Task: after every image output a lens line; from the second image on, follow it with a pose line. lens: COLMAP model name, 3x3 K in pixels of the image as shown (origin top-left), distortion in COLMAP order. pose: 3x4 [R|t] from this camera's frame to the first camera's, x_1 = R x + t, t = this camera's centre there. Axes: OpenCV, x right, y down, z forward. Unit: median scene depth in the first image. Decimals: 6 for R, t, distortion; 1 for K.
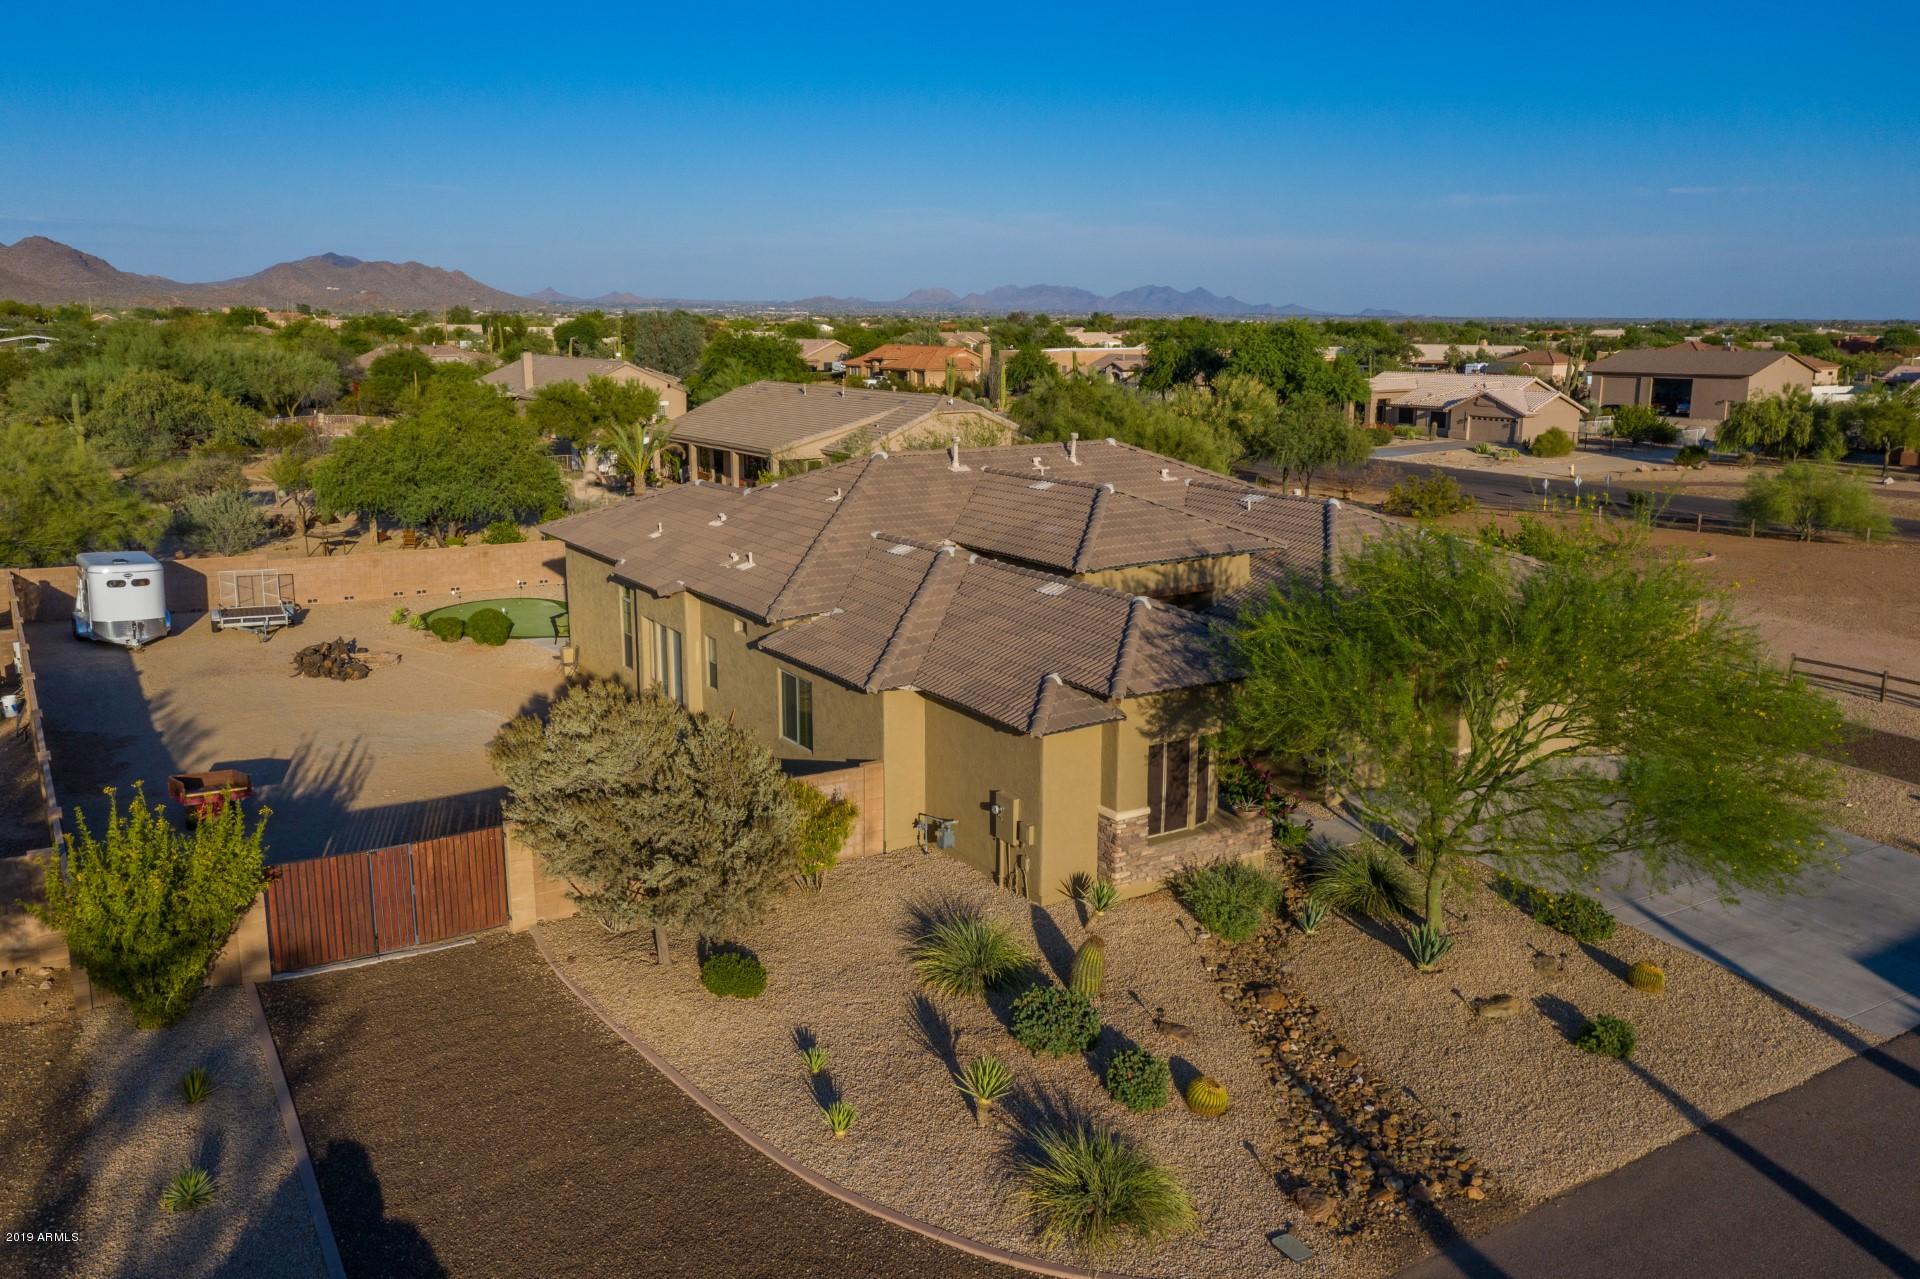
lens RADIAL K [[1499.1, 0, 956.0], [0, 1499.1, 659.1], [0, 0, 1]] dist [-0.006314, 0.055359]
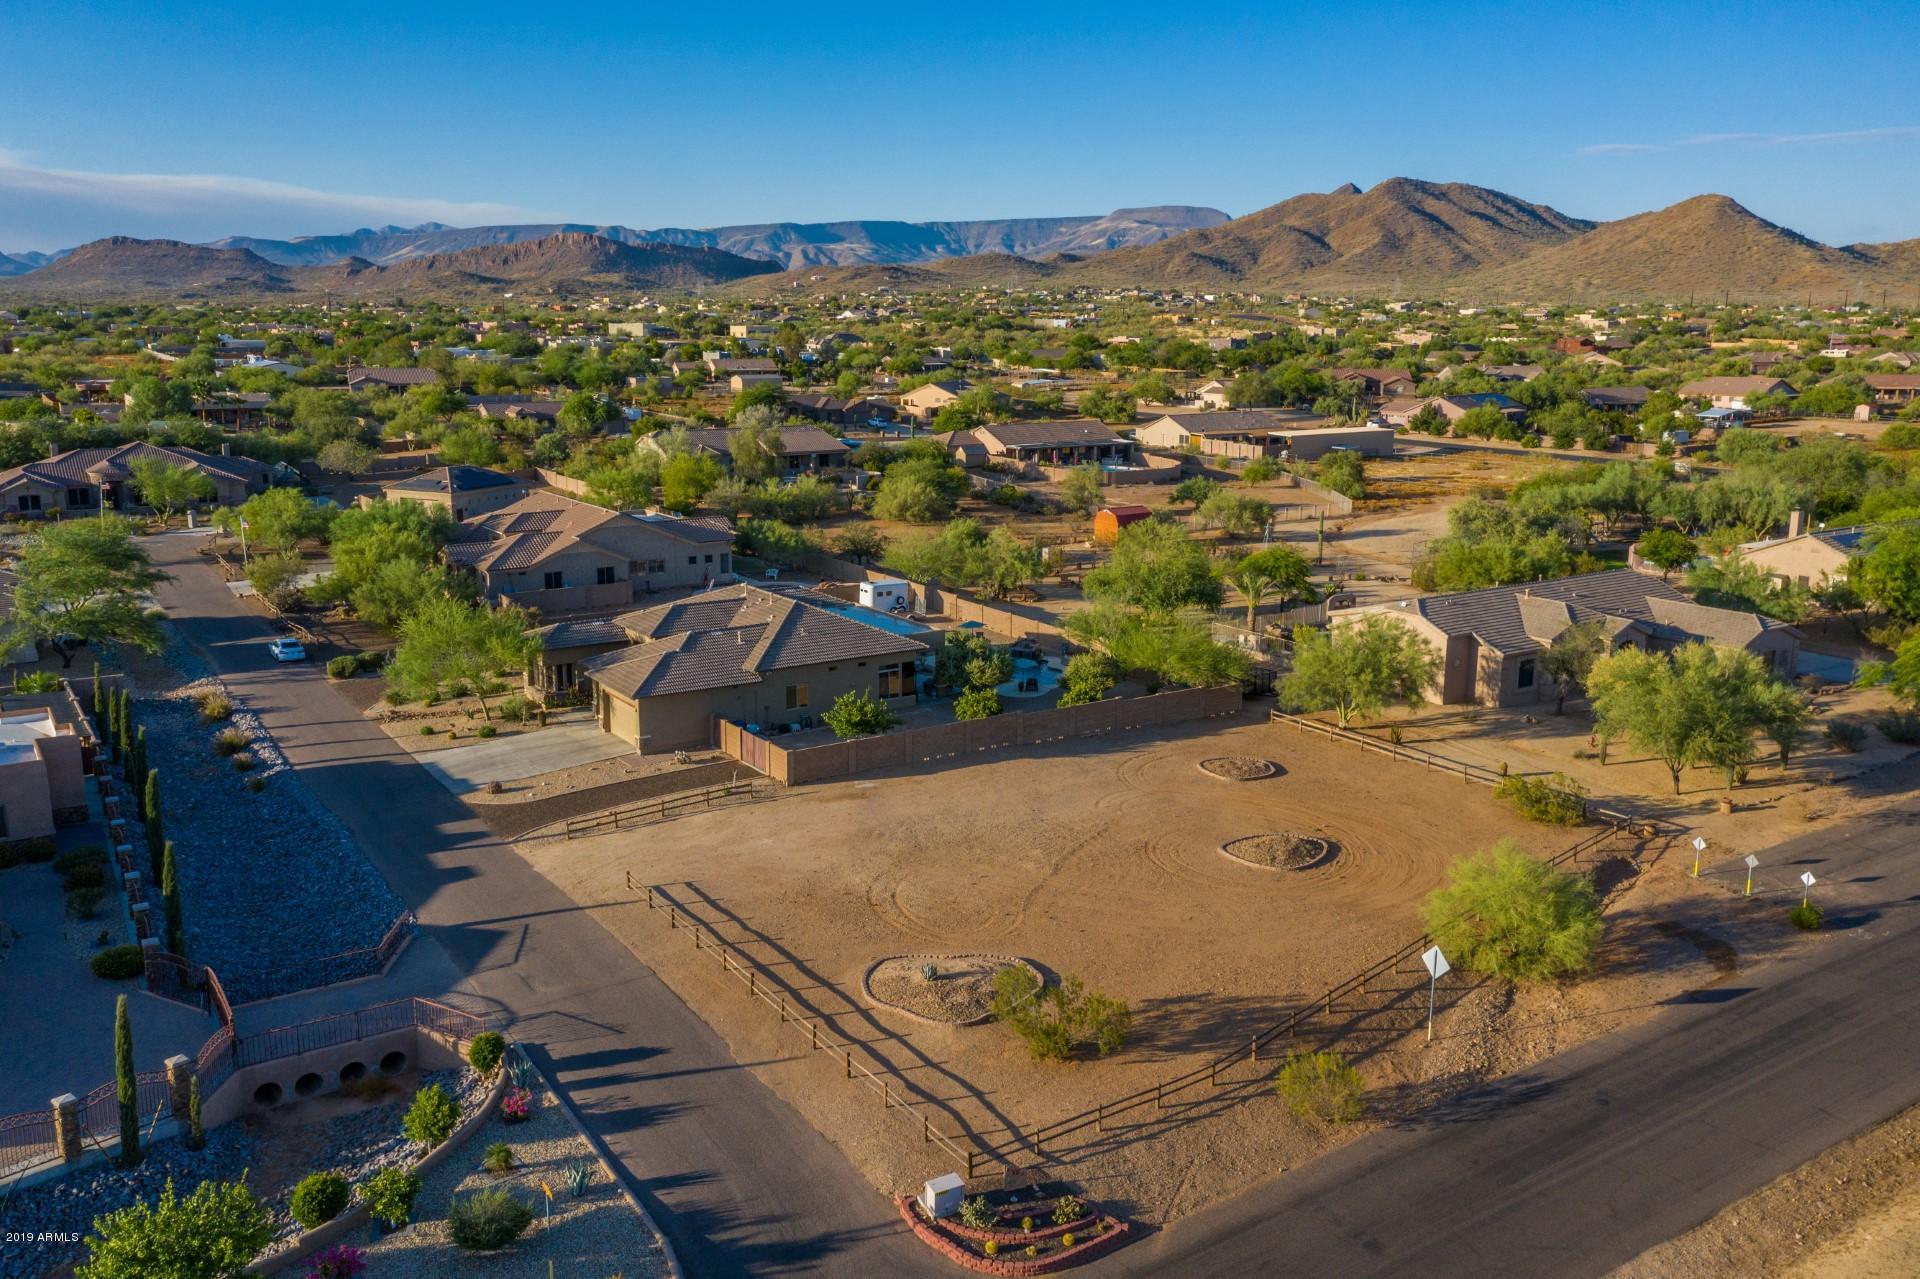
lens RADIAL K [[1542.2, 0, 950.5], [0, 1542.2, 662.9], [0, 0, 1]] dist [-0.014055, 0.060203]
pose [[0.009857, 0.218619, -0.975760, 3.688503], [-0.219816, 0.952412, 0.211168, -0.923470], [0.975492, 0.212406, 0.057444, 1.729856]]
